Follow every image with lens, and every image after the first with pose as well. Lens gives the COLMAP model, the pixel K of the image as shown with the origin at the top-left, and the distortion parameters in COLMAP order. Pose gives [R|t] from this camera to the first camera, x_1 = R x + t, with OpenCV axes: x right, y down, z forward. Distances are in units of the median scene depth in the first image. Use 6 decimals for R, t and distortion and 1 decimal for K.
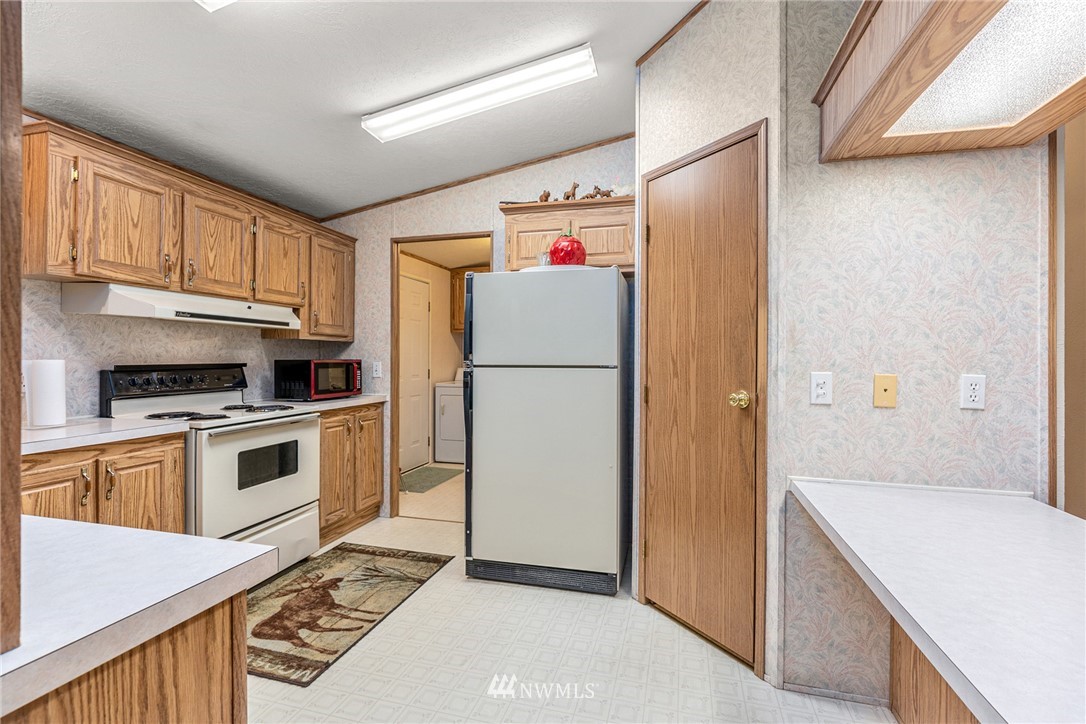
lens RADIAL K [[488.0, 0, 542.9], [0, 488.0, 358.2], [0, 0, 1]] dist [-0.006613, 0.003307]
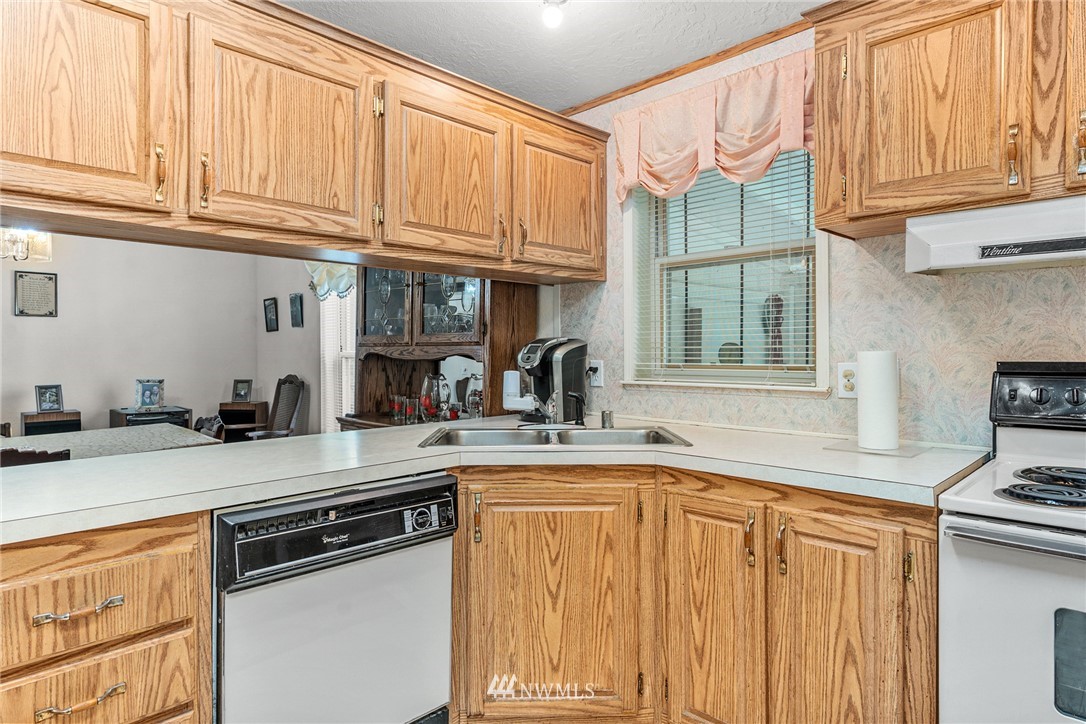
lens RADIAL K [[628.8, 0, 540.5], [0, 628.8, 356.9], [0, 0, 1]] dist [0.000525, 0.001106]
pose [[-0.485513, 0.011719, -0.874151, -0.028623], [0.005105, 0.999931, 0.010570, -0.000608], [0.874215, 0.000670, -0.485539, 0.961929]]
